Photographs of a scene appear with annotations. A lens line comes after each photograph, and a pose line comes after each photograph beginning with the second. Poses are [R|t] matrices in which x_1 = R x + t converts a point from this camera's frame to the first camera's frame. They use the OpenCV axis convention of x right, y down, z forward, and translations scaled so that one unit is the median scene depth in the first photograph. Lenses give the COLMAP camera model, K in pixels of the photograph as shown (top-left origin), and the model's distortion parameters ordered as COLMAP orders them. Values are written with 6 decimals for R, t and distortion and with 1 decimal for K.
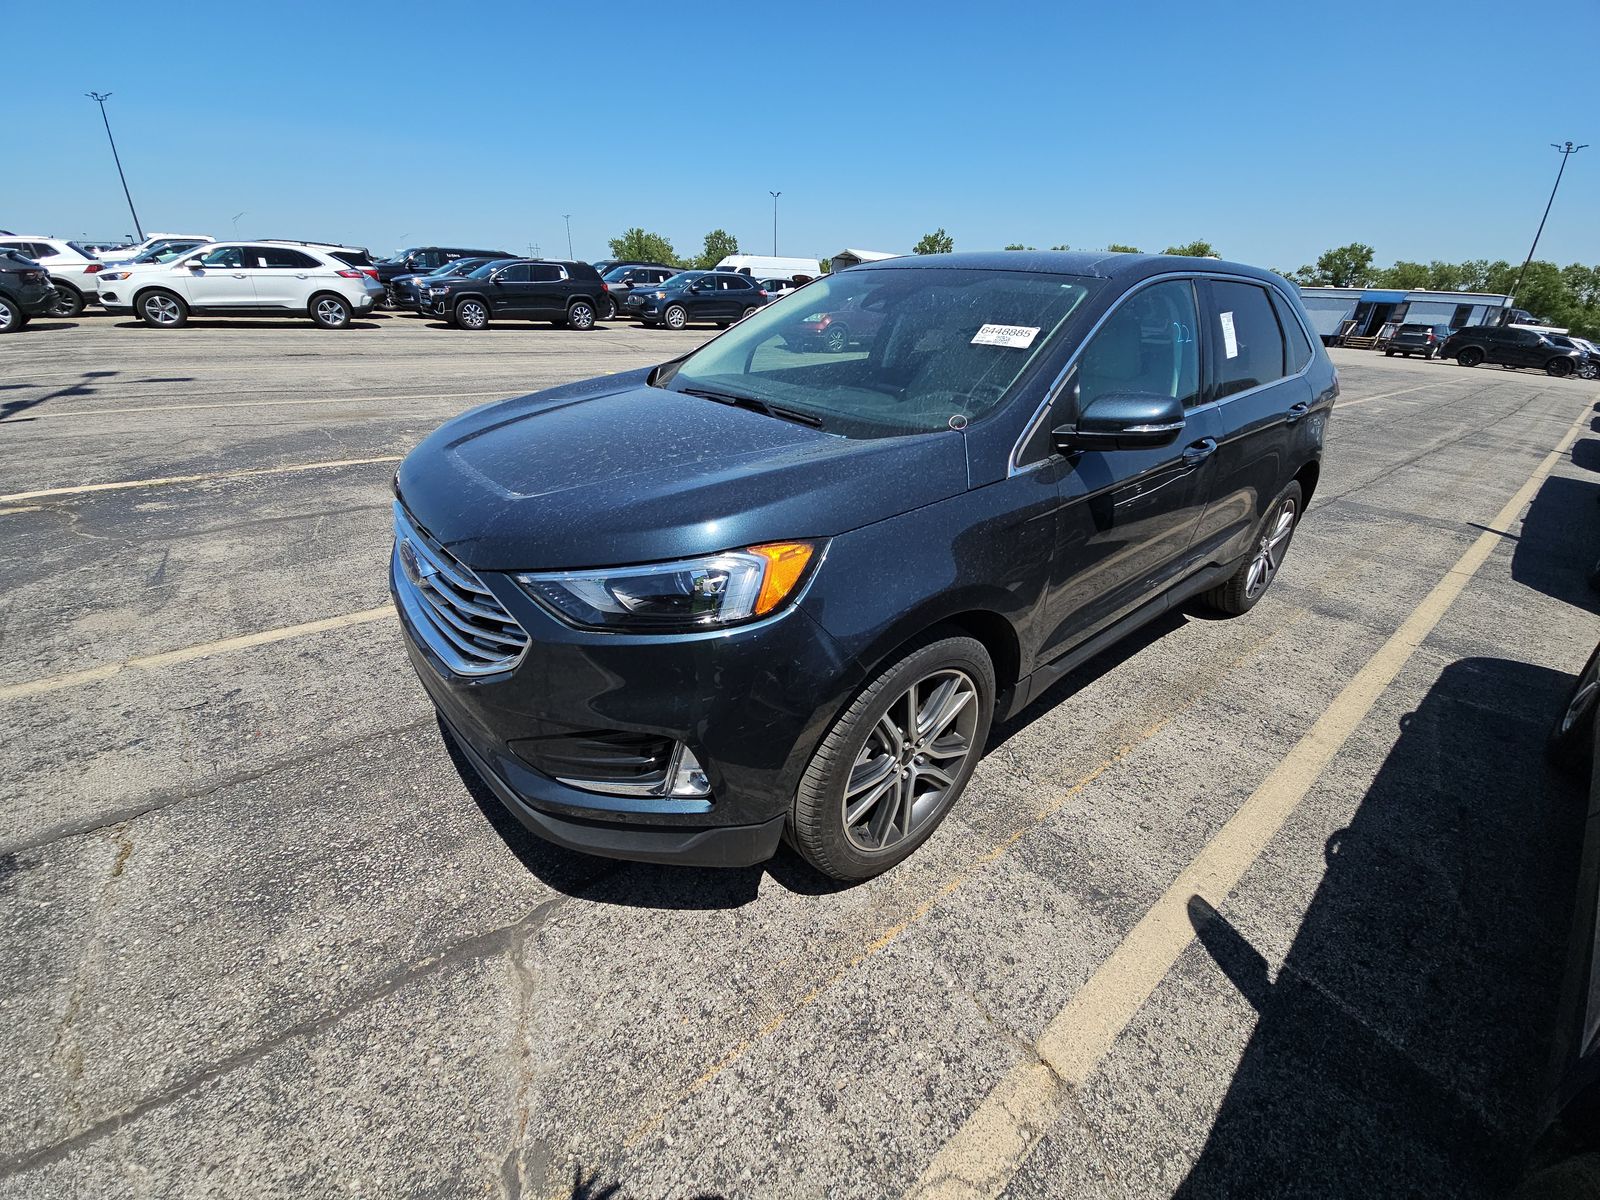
lens RADIAL K [[641.0, 0, 801.4], [0, 641.0, 613.6], [0, 0, 1]] dist [0.018238, -0.011430]
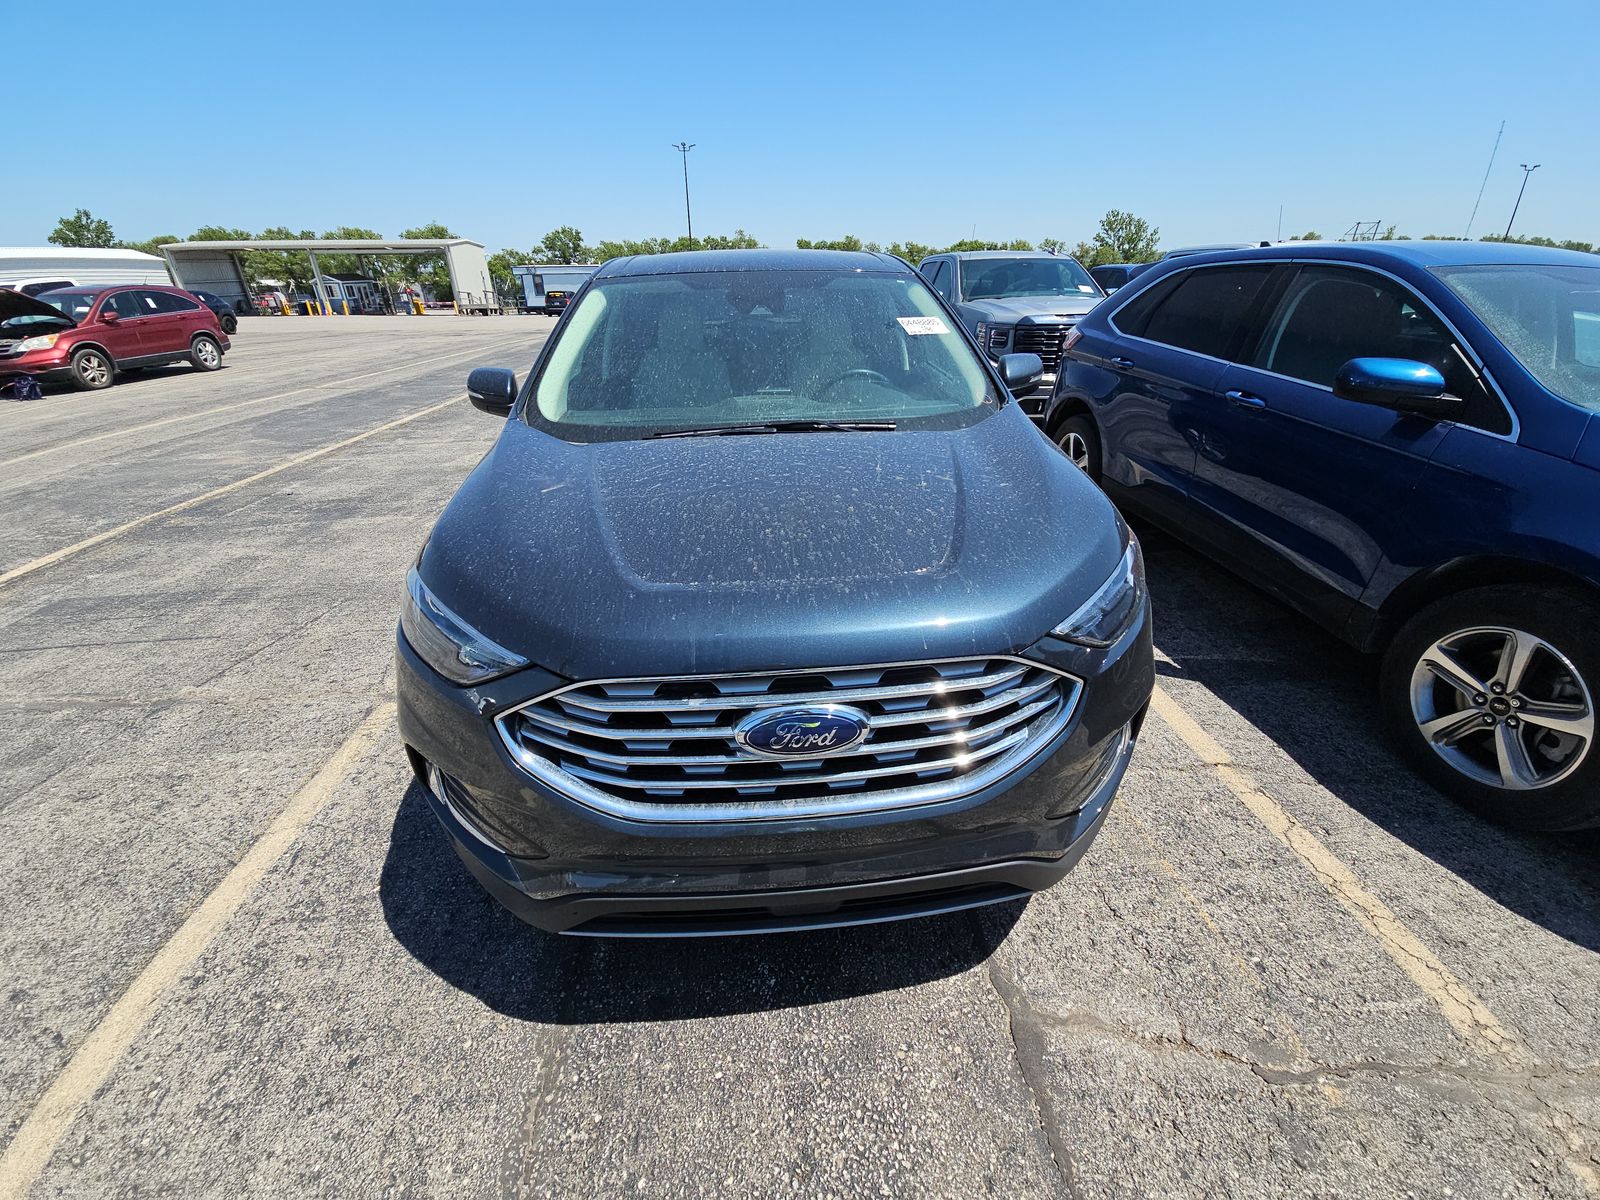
lens RADIAL K [[641.0, 0, 801.4], [0, 641.0, 613.6], [0, 0, 1]] dist [0.018238, -0.011430]
pose [[0.574463, -0.417611, 0.703984, -0.622087], [0.402168, 0.893091, 0.201616, -0.198623], [-0.712919, 0.167299, 0.680997, 0.300385]]
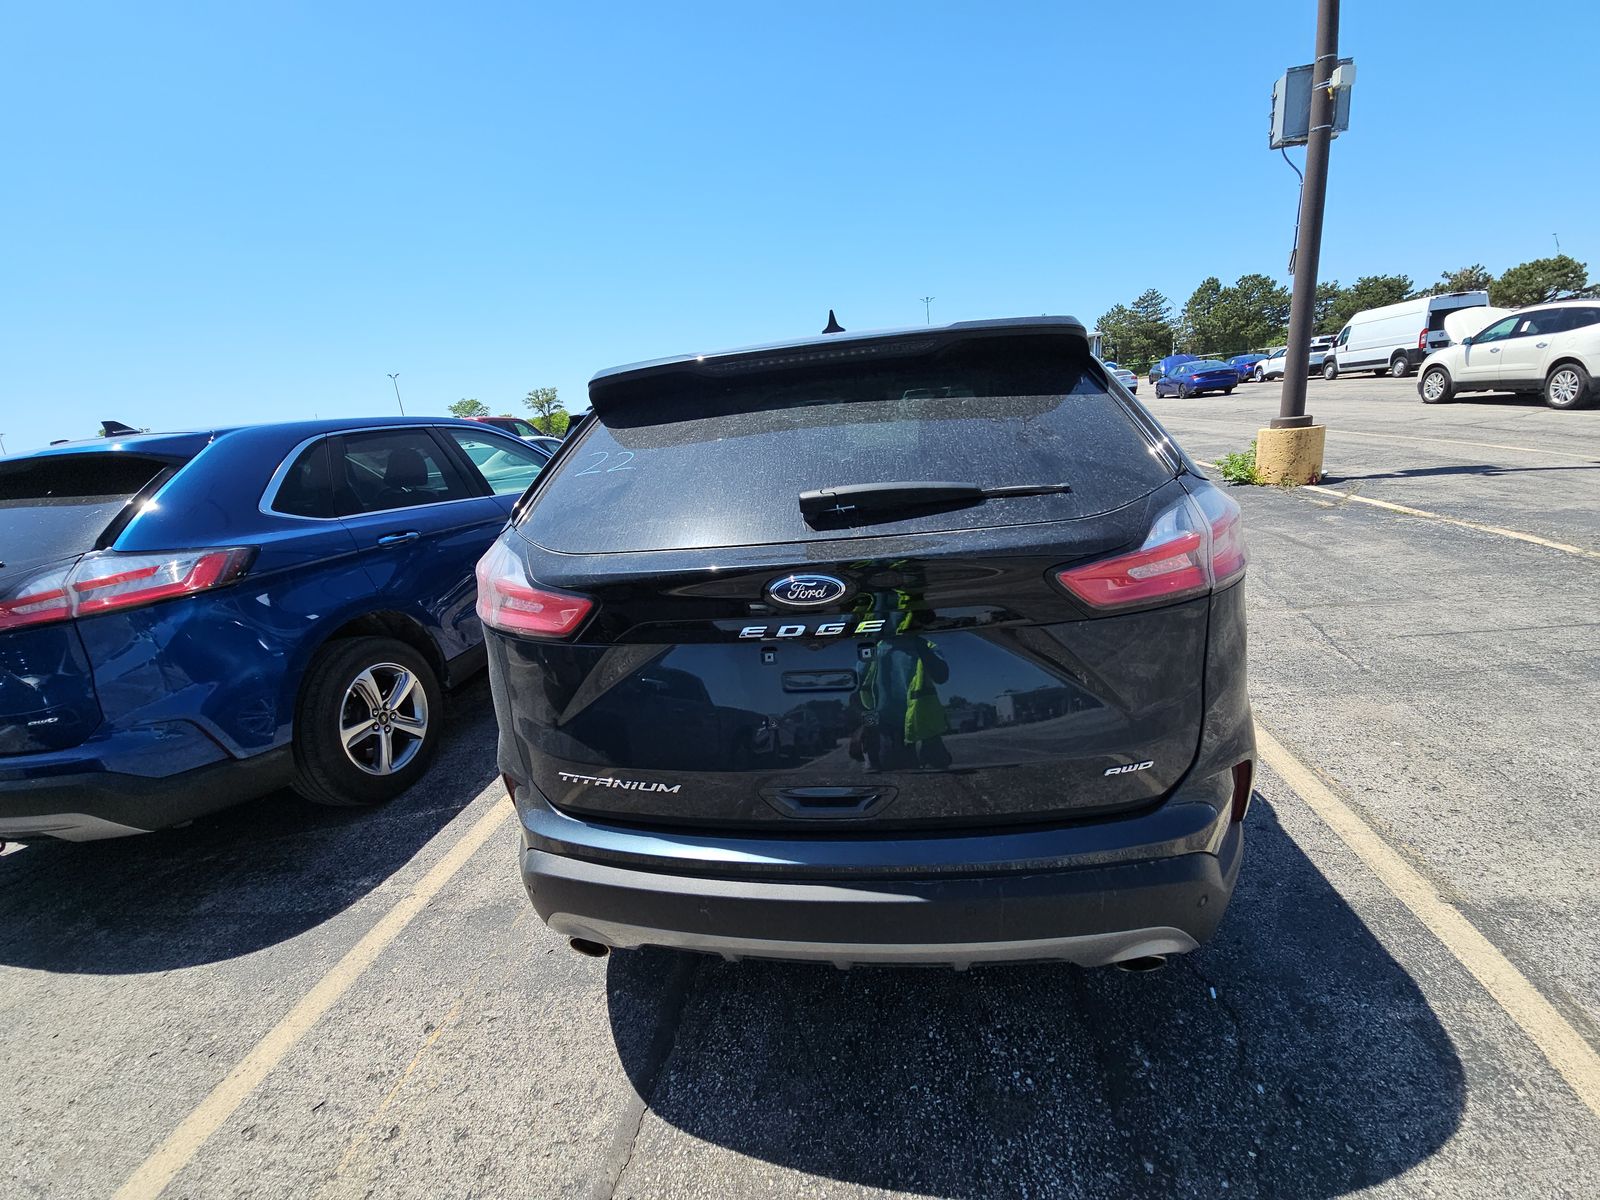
lens RADIAL K [[646.0, 0, 798.4], [0, 646.0, 614.7], [0, 0, 1]] dist [0.024186, -0.013726]
pose [[-0.745745, 0.229698, -0.625382, 1.226255], [-0.237761, 0.785120, 0.571889, -0.829065], [0.622362, 0.575175, -0.530886, 1.777292]]
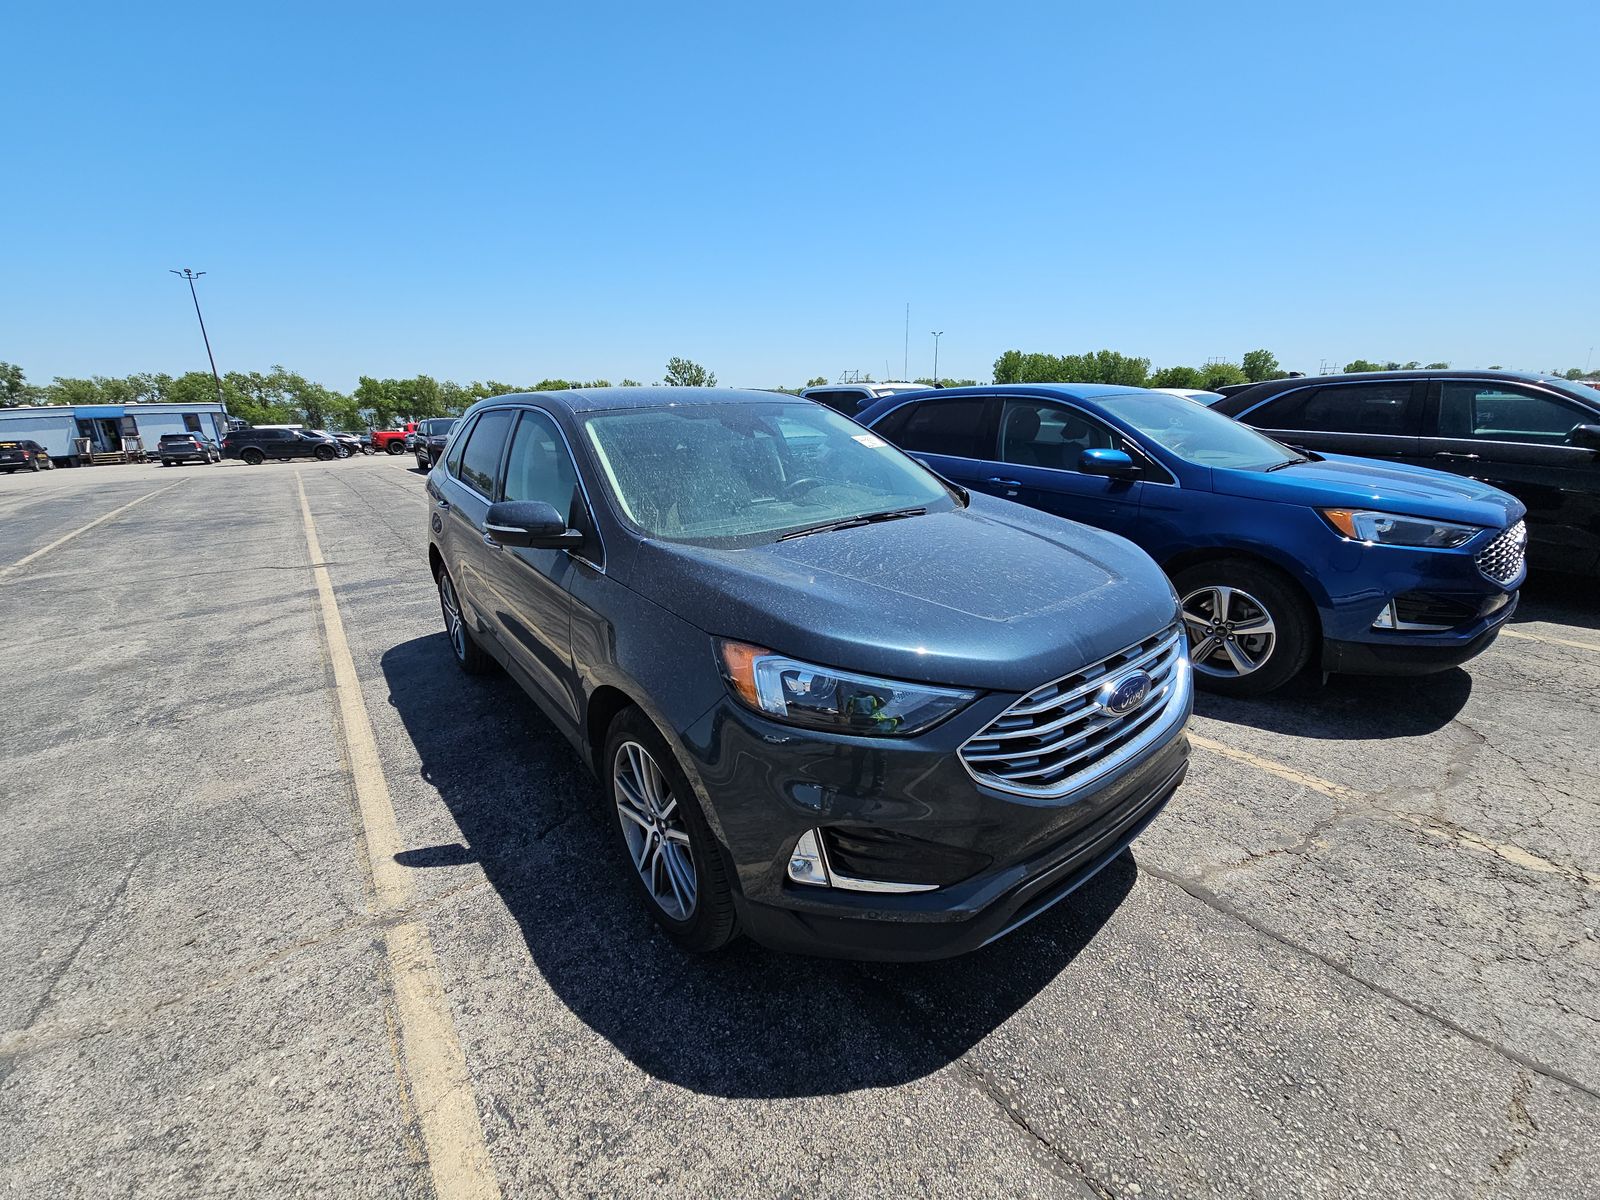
lens RADIAL K [[642.2, 0, 797.0], [0, 642.2, 616.3], [0, 0, 1]] dist [0.033461, -0.021243]
pose [[0.041028, -0.347504, 0.936780, -0.917726], [0.478554, 0.829869, 0.286886, -0.429374], [-0.877099, 0.436530, 0.200347, 0.714993]]
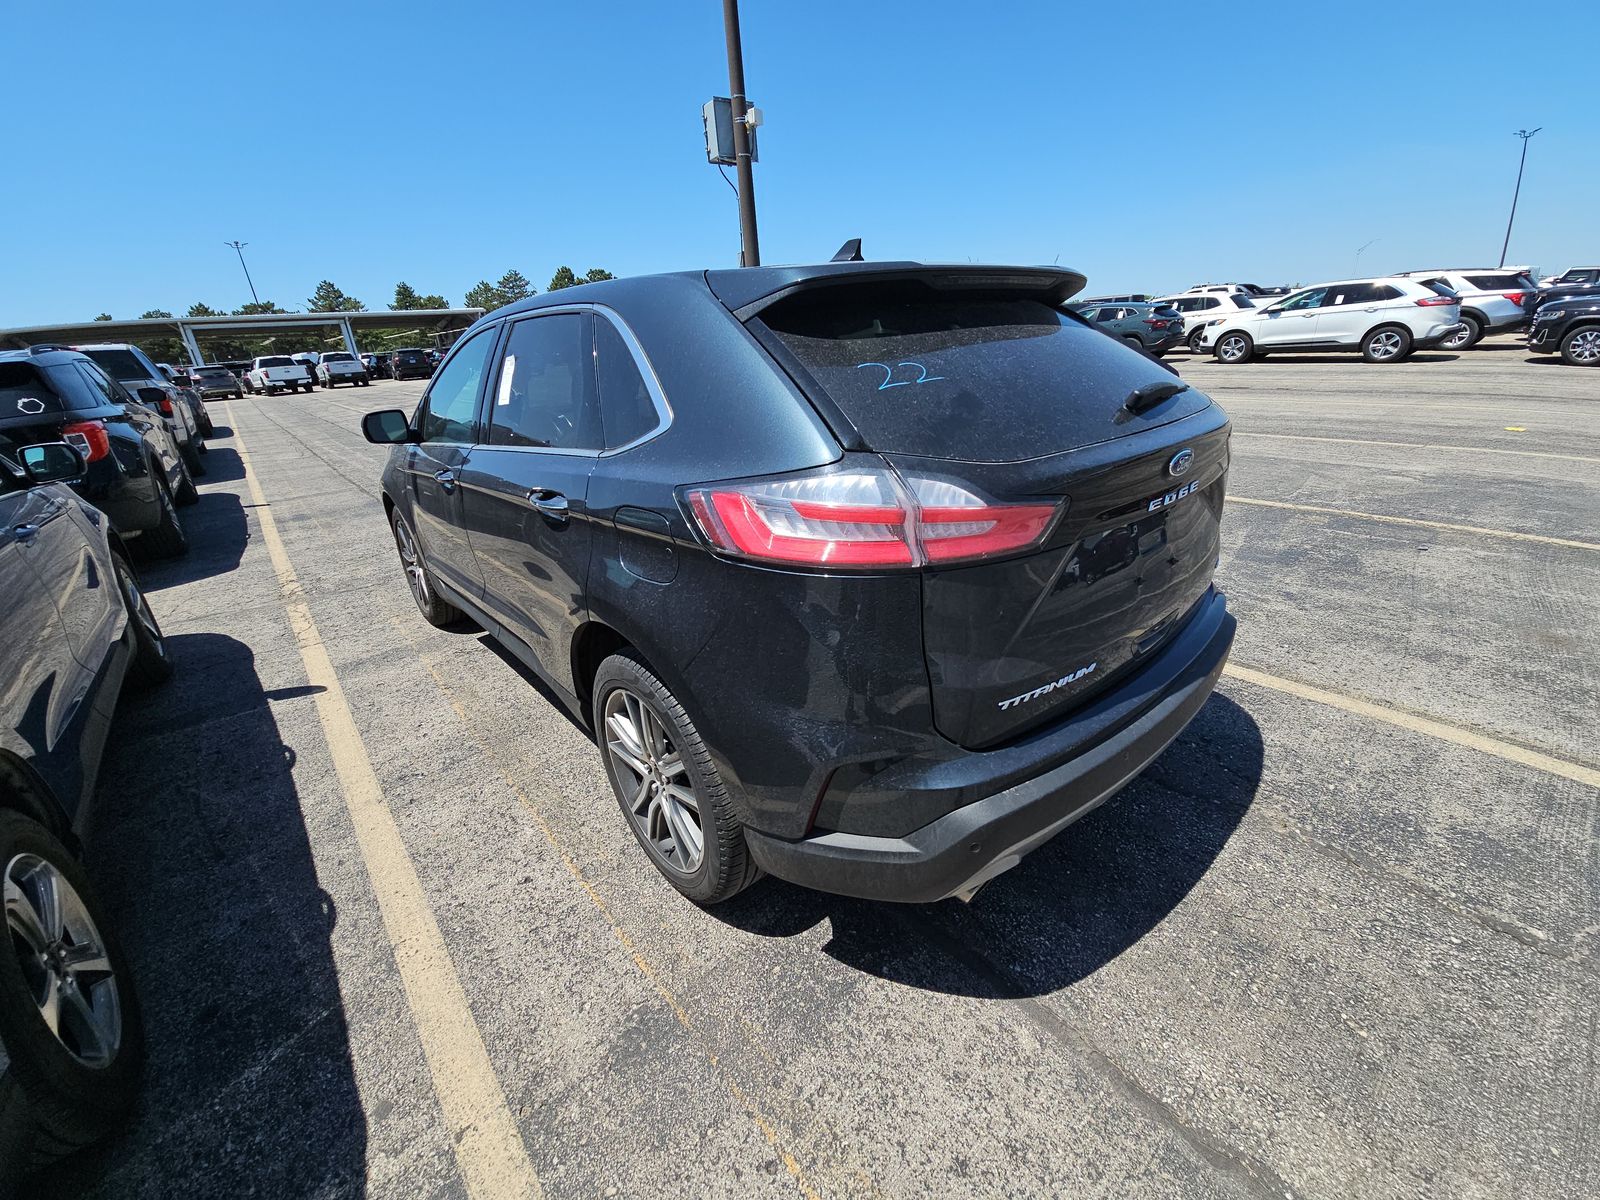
lens RADIAL K [[646.0, 0, 798.4], [0, 646.0, 614.7], [0, 0, 1]] dist [0.024186, -0.013726]
pose [[0.010767, 0.353034, -0.935548, 1.490815], [-0.395642, 0.860757, 0.320258, -0.549416], [0.918342, 0.366694, 0.148943, 1.240526]]
